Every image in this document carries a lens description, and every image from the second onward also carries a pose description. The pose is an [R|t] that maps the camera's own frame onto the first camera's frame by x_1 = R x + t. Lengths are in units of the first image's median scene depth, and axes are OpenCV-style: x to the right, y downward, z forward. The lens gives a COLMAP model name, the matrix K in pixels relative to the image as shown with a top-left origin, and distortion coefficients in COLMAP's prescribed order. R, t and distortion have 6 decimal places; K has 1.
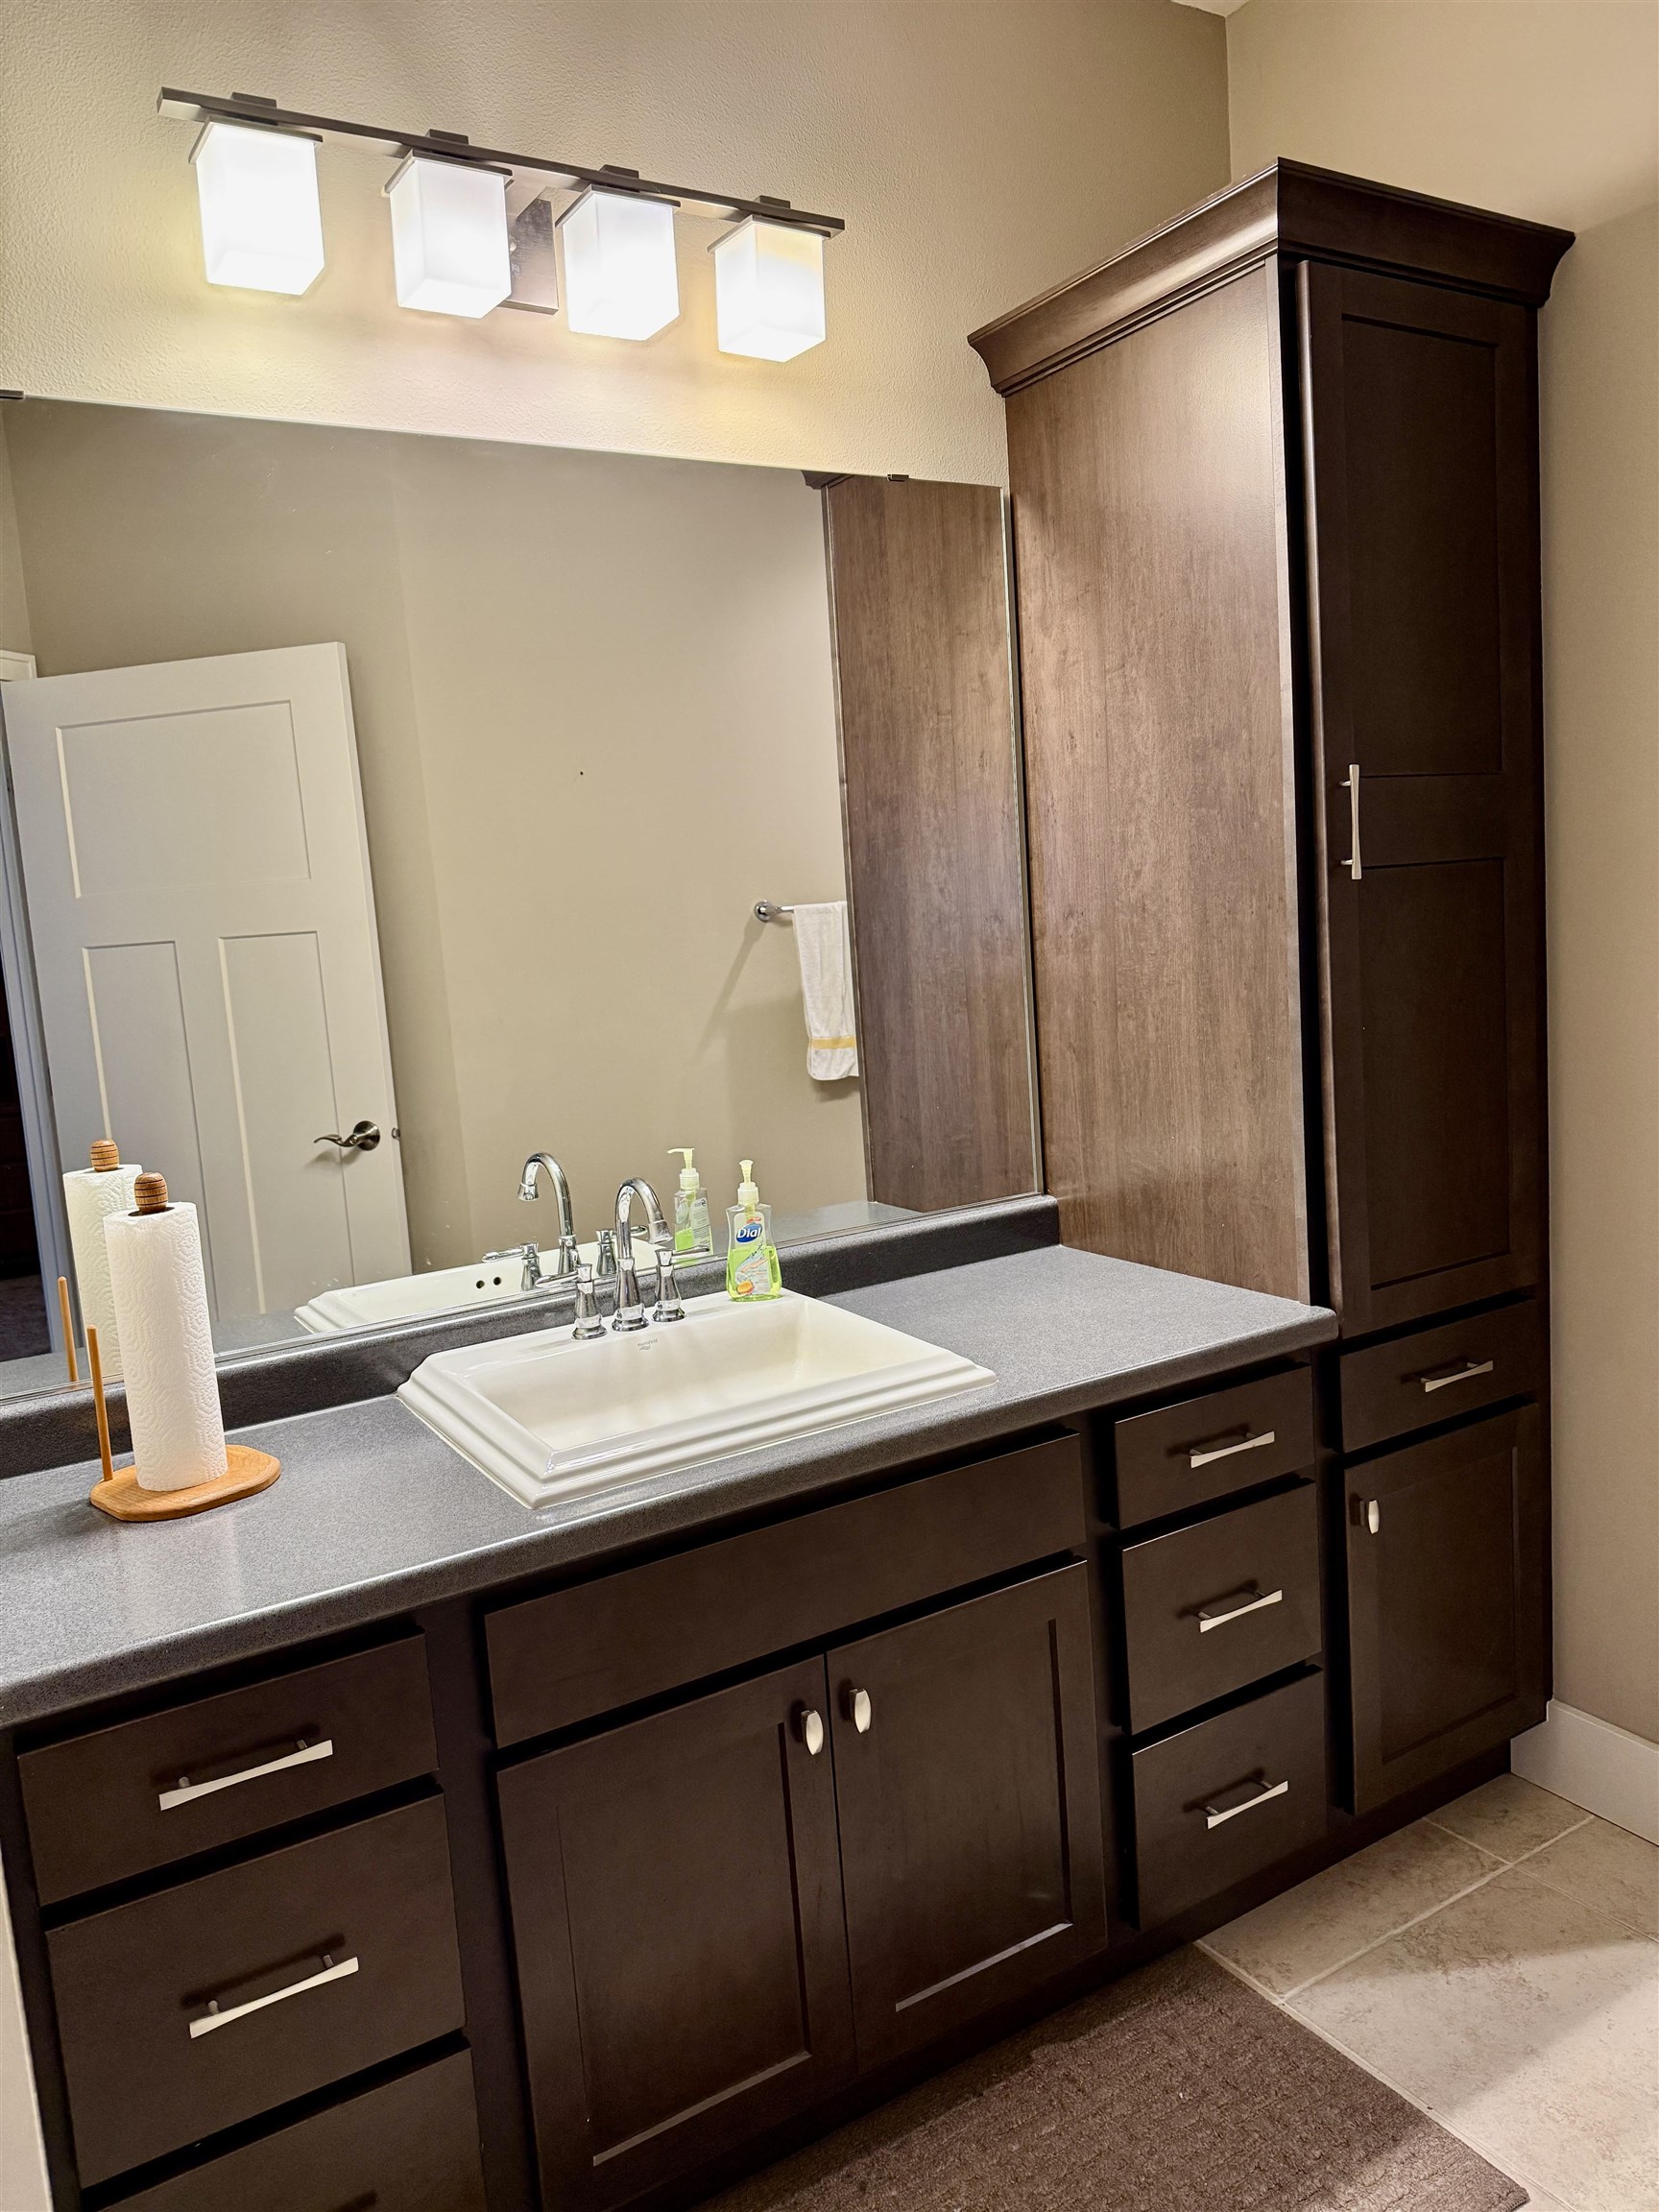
lens RADIAL K [[1551.2, 0, 830.0], [0, 1551.2, 1094.3], [0, 0, 1]] dist [0.060040, -0.085484]
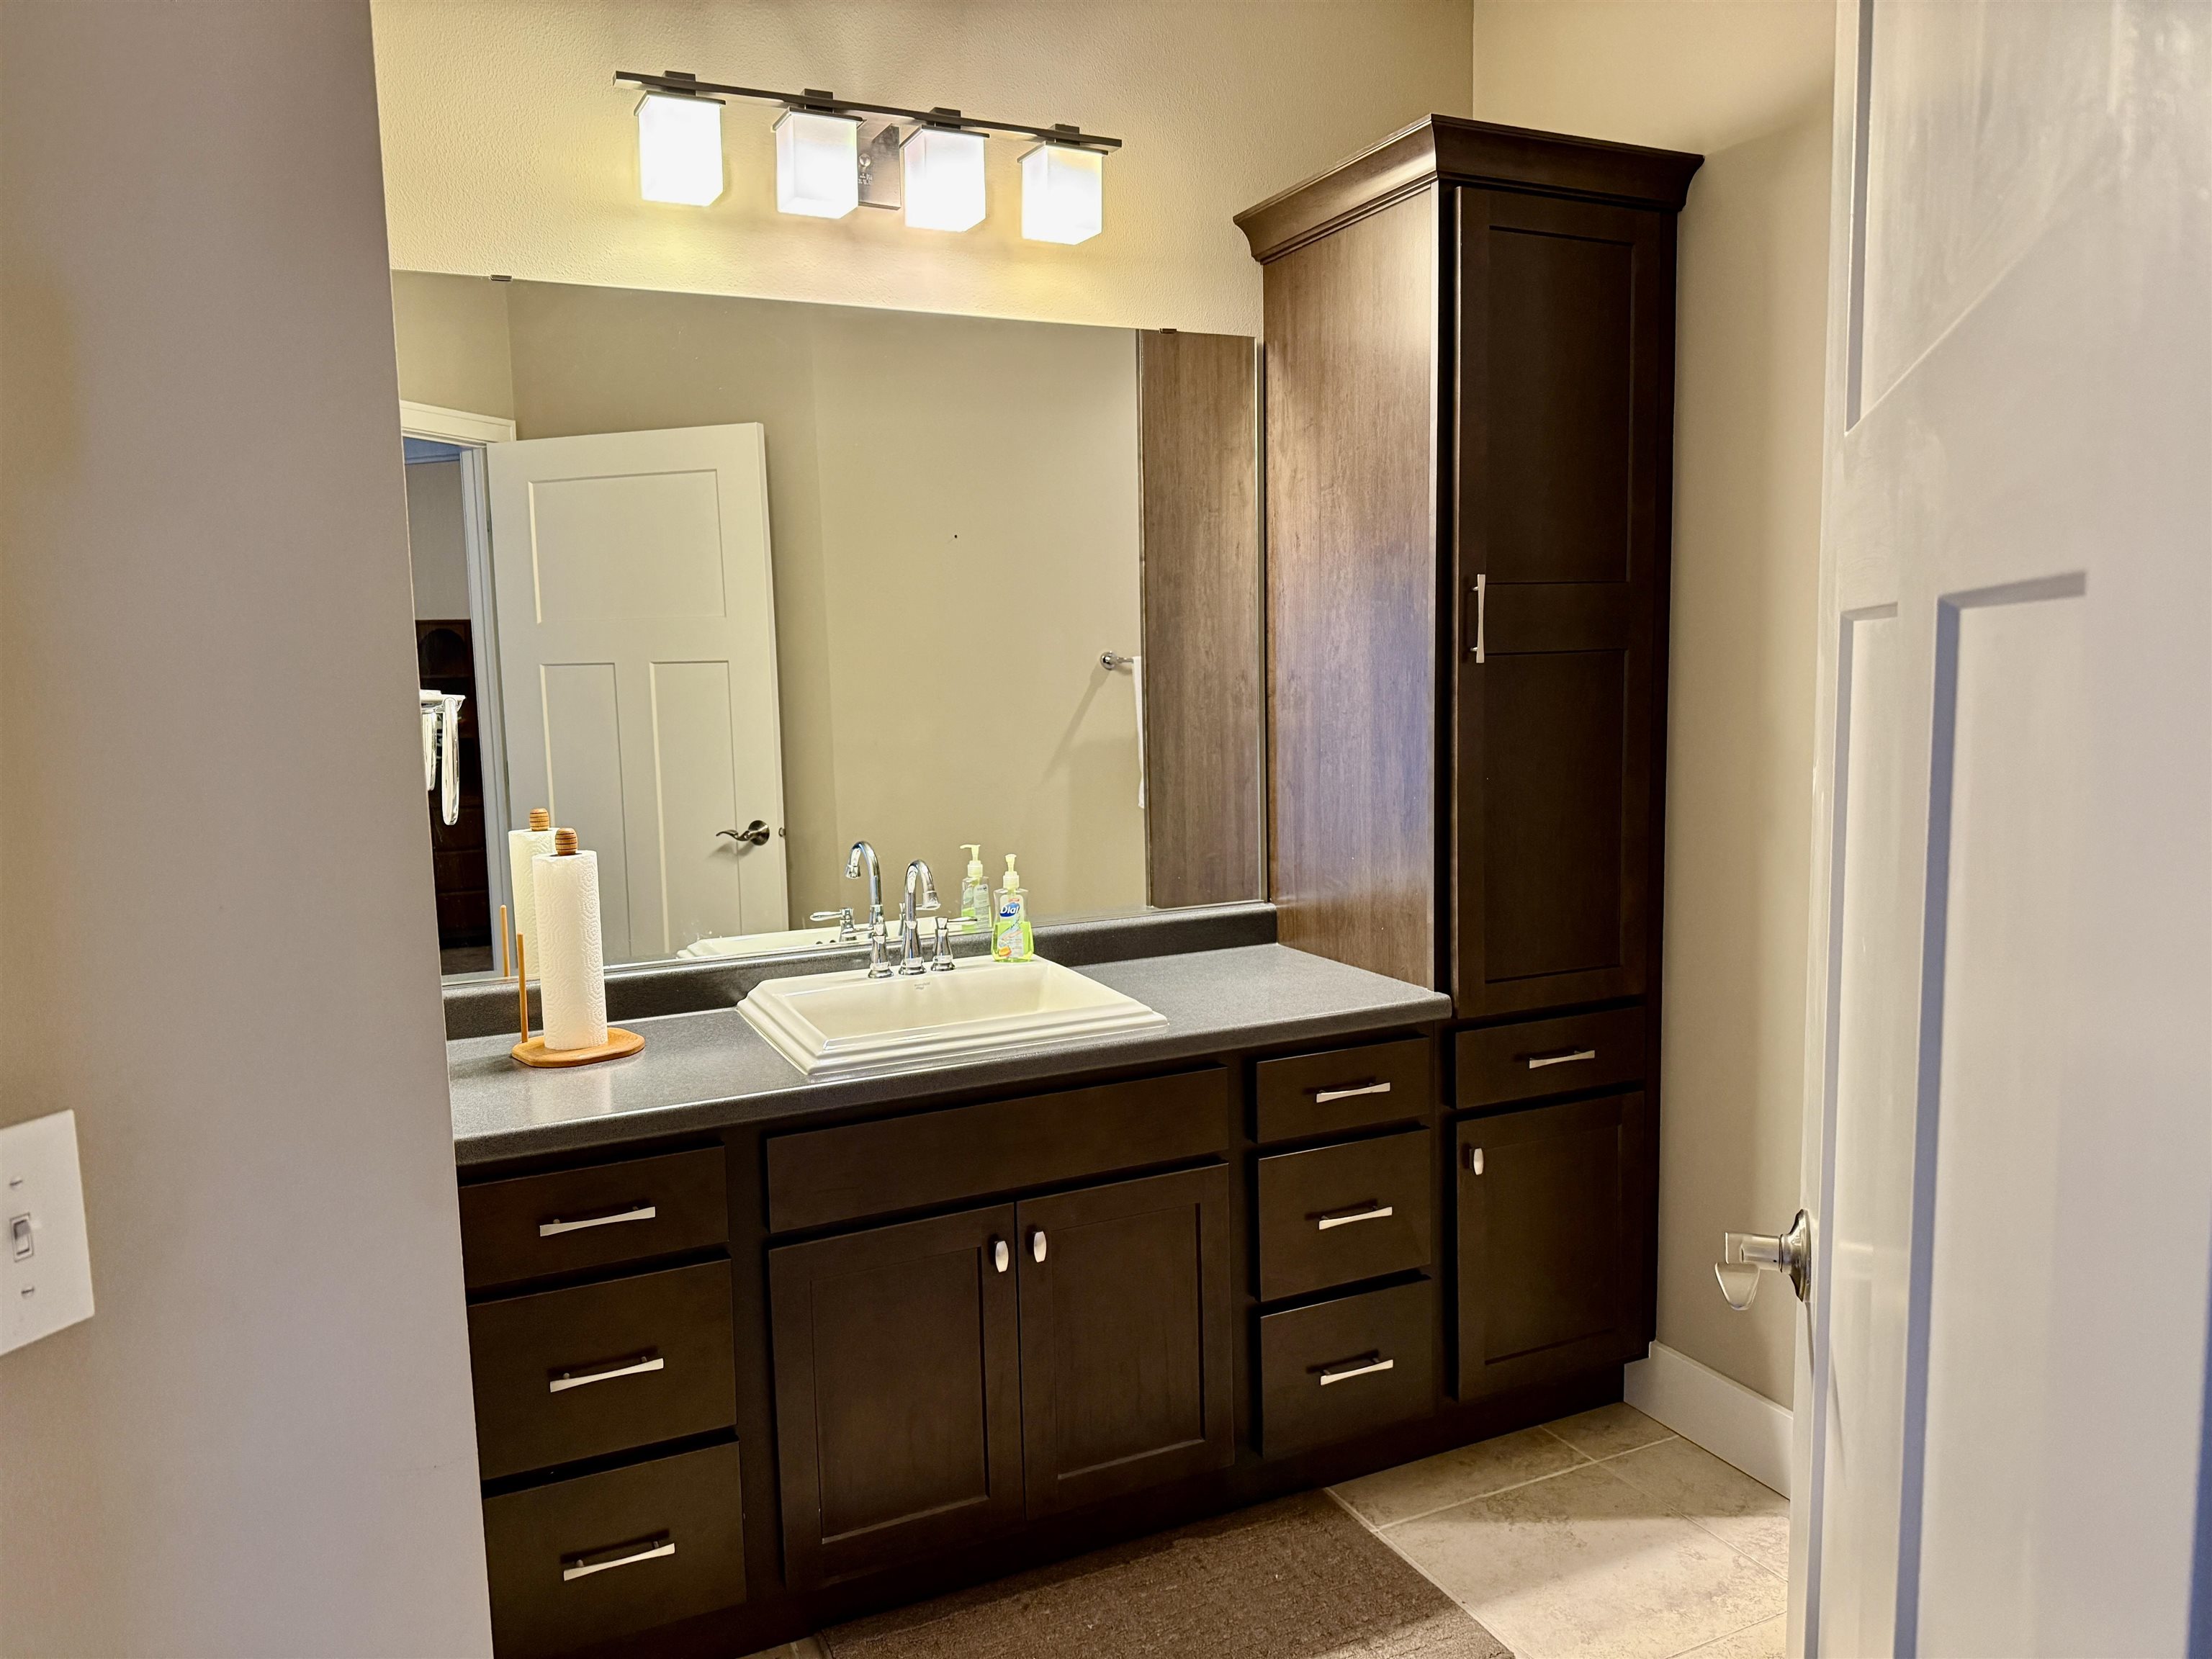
lens RADIAL K [[1551.2, 0, 1114.6], [0, 1551.2, 834.9], [0, 0, 1]] dist [0.060040, -0.085484]
pose [[0.993843, 0.059278, -0.093610, 0.160149], [-0.059562, 0.998225, -0.000234, 0.022773], [0.093430, 0.005809, 0.995609, -0.301554]]
